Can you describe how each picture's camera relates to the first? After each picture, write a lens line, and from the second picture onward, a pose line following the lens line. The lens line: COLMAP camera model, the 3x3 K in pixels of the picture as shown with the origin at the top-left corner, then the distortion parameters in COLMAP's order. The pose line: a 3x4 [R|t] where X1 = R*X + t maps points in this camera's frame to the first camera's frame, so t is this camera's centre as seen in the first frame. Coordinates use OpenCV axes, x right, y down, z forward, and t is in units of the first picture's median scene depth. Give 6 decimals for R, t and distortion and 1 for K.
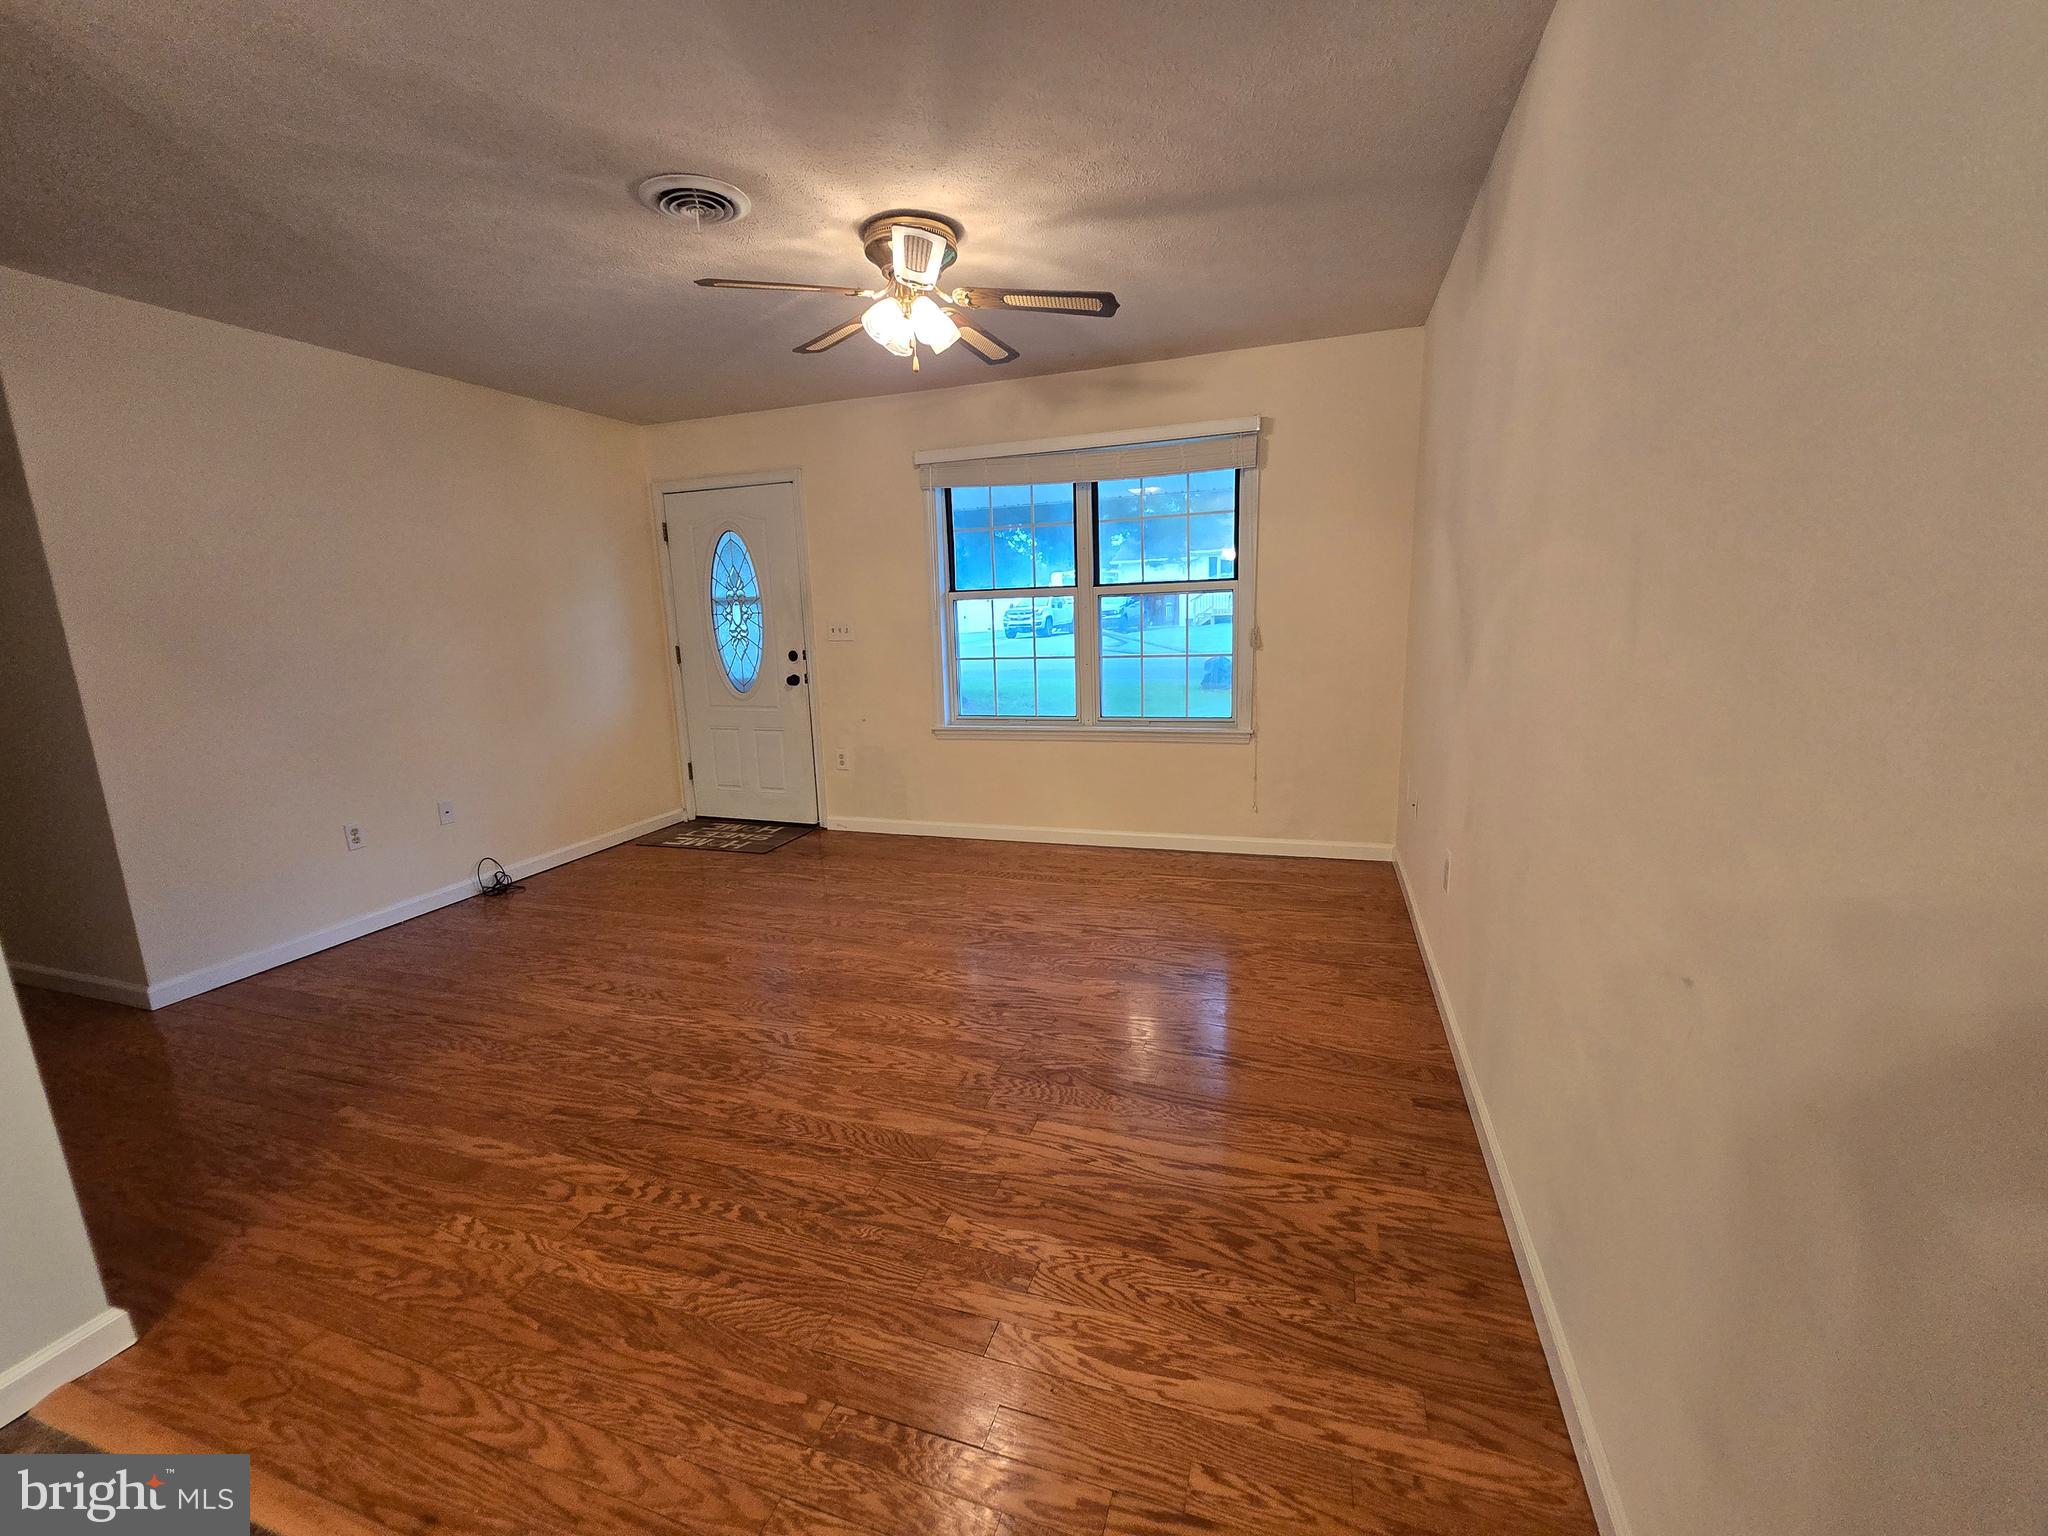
lens RADIAL K [[842.0, 0, 1024.5], [0, 842.0, 781.6], [0, 0, 1]] dist [-0.006945, 0.001356]
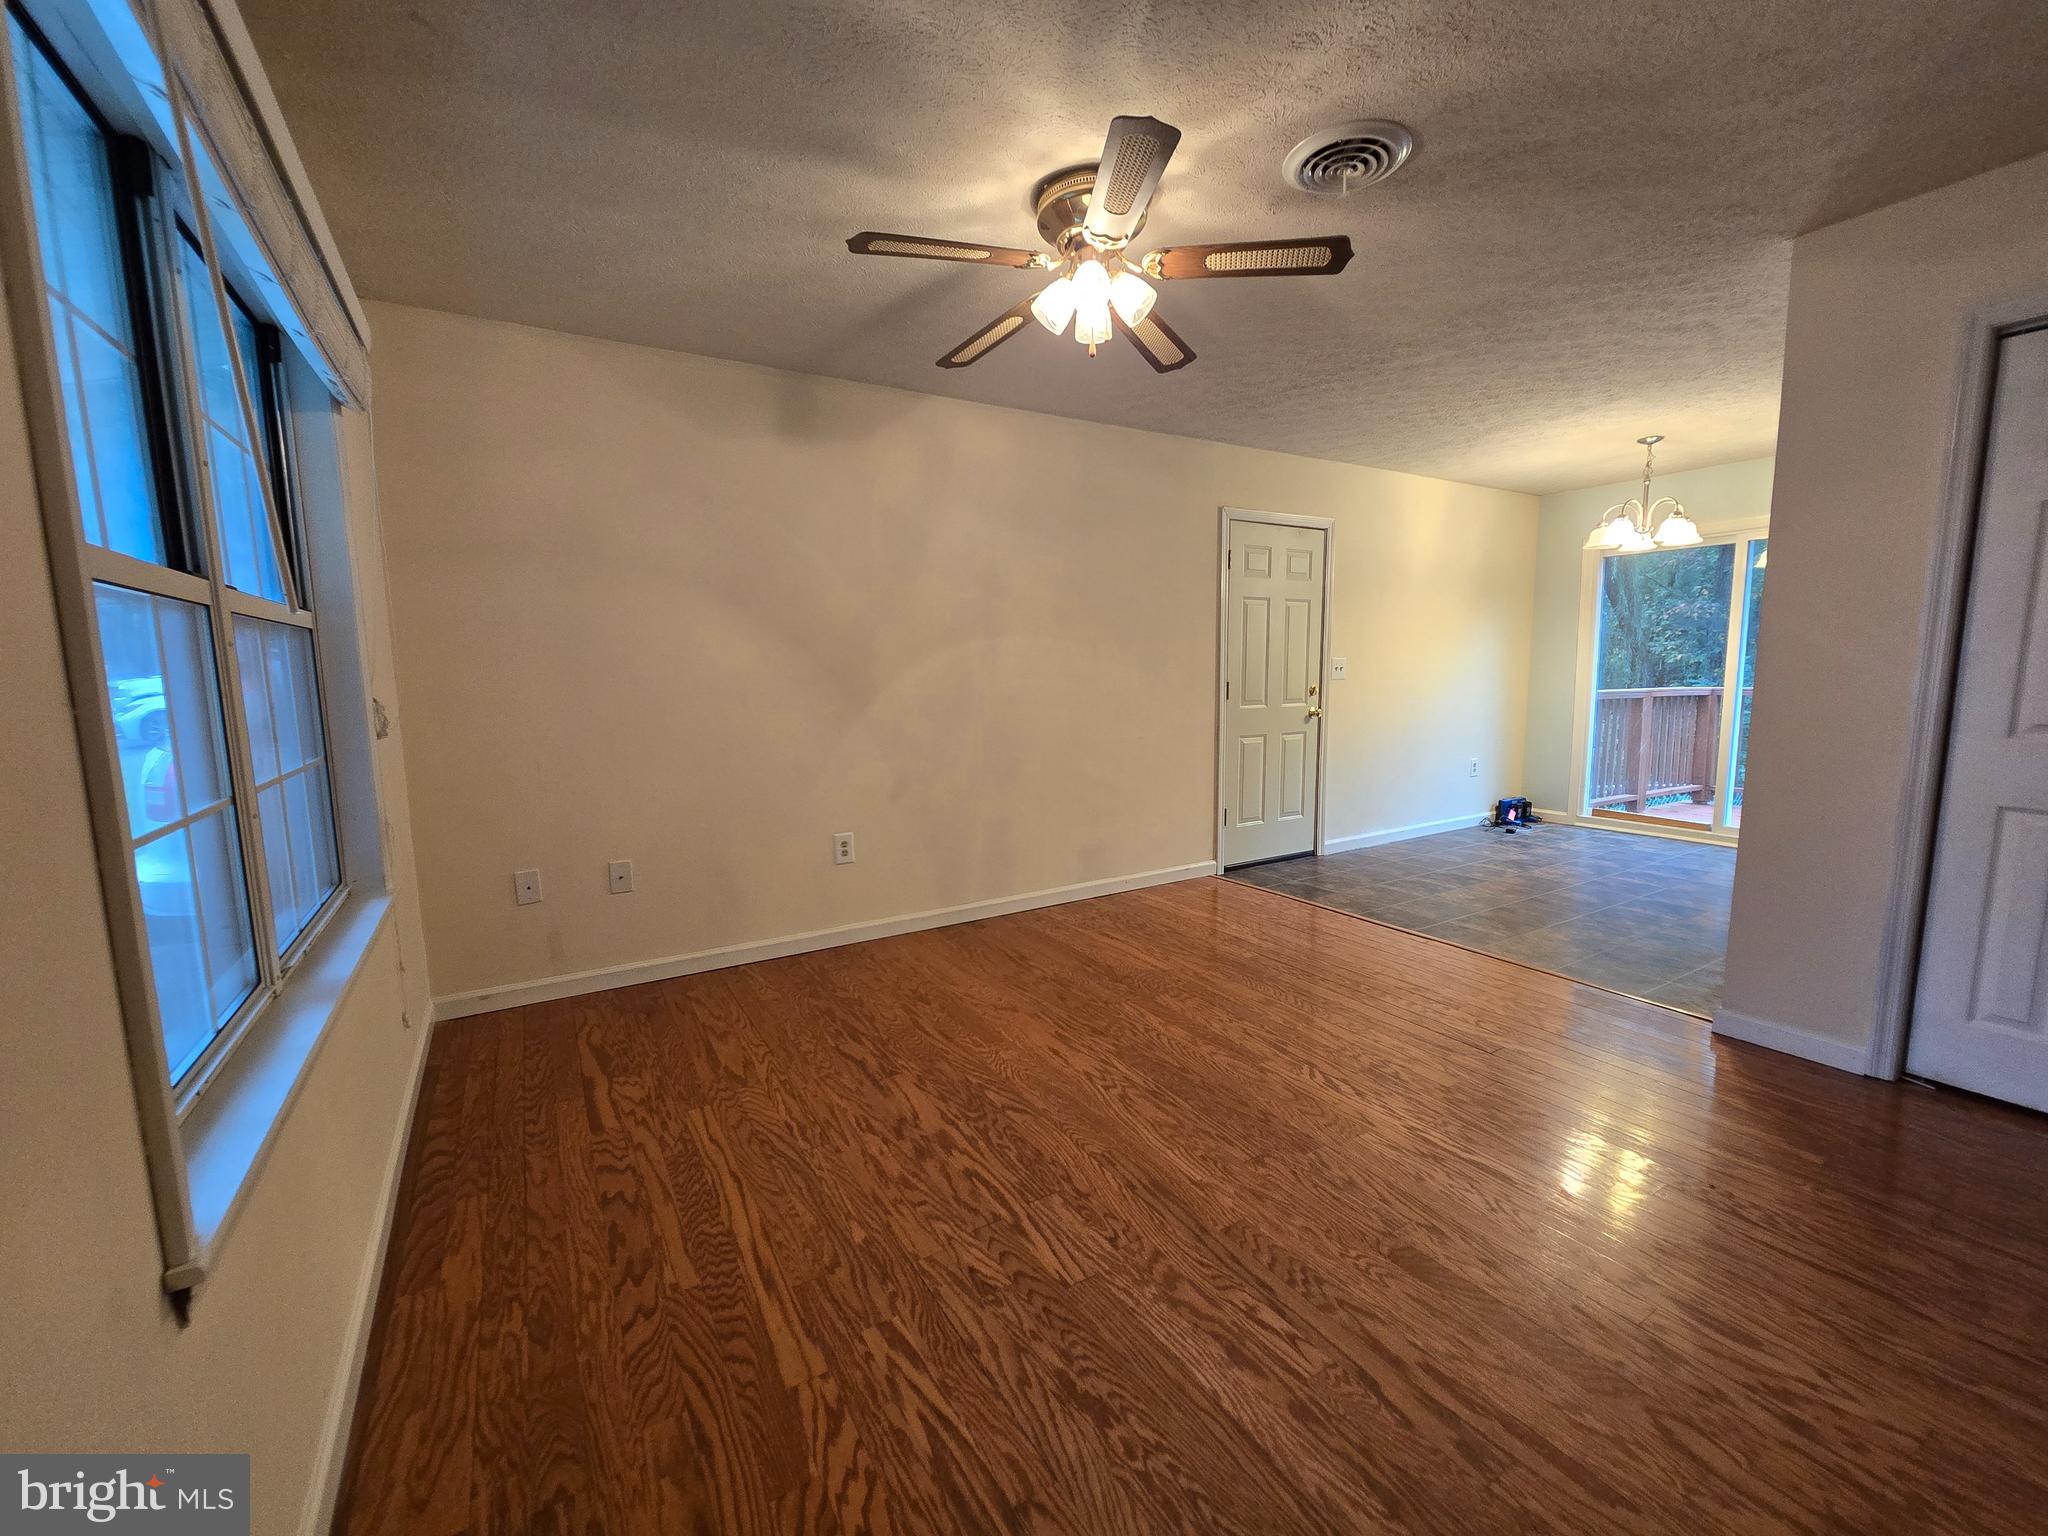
lens RADIAL K [[842.0, 0, 1027.4], [0, 842.0, 771.3], [0, 0, 1]] dist [-0.006945, 0.001356]
pose [[-0.767909, -0.032264, 0.639746, -0.533659], [0.168573, 0.953347, 0.250423, -0.268791], [-0.617980, 0.300146, -0.726645, 1.502155]]
